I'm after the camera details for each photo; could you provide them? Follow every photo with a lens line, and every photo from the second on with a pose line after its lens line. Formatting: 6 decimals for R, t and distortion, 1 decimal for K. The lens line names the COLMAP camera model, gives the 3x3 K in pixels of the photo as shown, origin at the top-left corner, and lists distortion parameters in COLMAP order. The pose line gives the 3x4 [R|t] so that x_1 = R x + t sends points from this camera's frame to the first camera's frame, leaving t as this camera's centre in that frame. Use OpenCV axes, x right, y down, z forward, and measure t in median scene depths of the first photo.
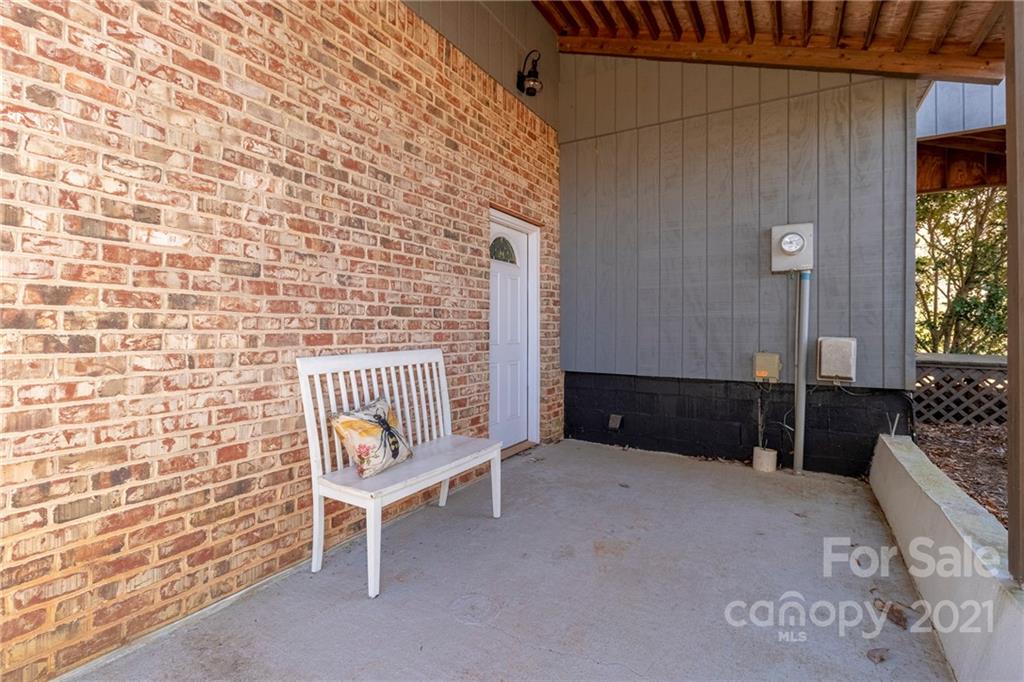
lens RADIAL K [[489.6, 0, 504.2], [0, 489.6, 327.4], [0, 0, 1]] dist [0.001762, 0.000396]
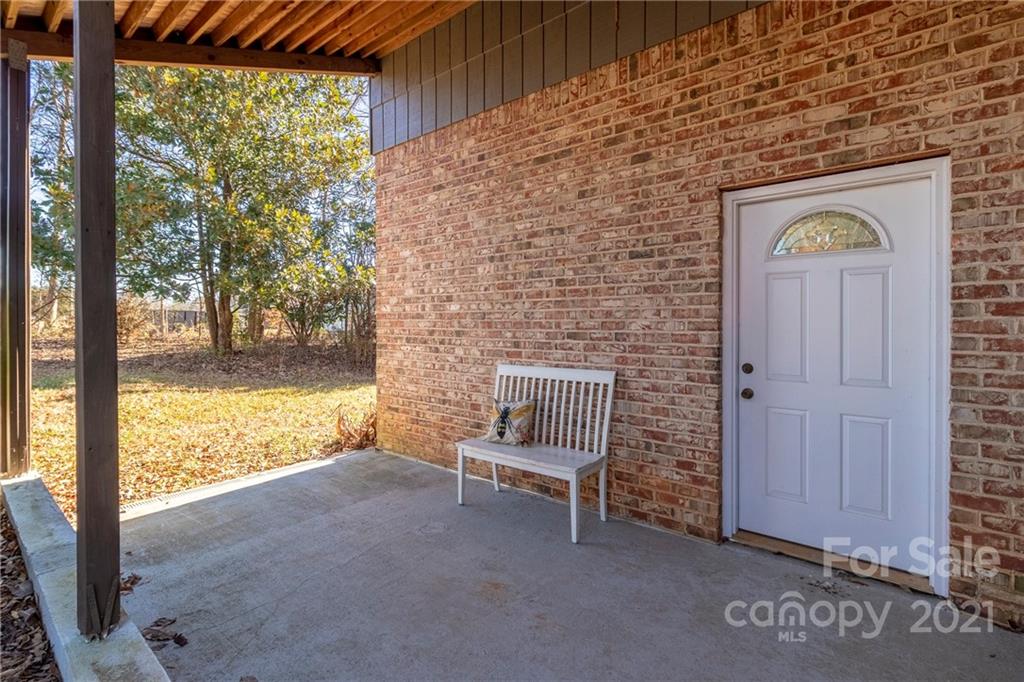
lens RADIAL K [[489.6, 0, 504.2], [0, 489.6, 327.4], [0, 0, 1]] dist [0.001762, 0.000396]
pose [[-0.173493, 0.013008, -0.984749, 1.032519], [0.007405, 0.999902, 0.011904, -0.071250], [0.984807, -0.005227, -0.173572, 1.067734]]
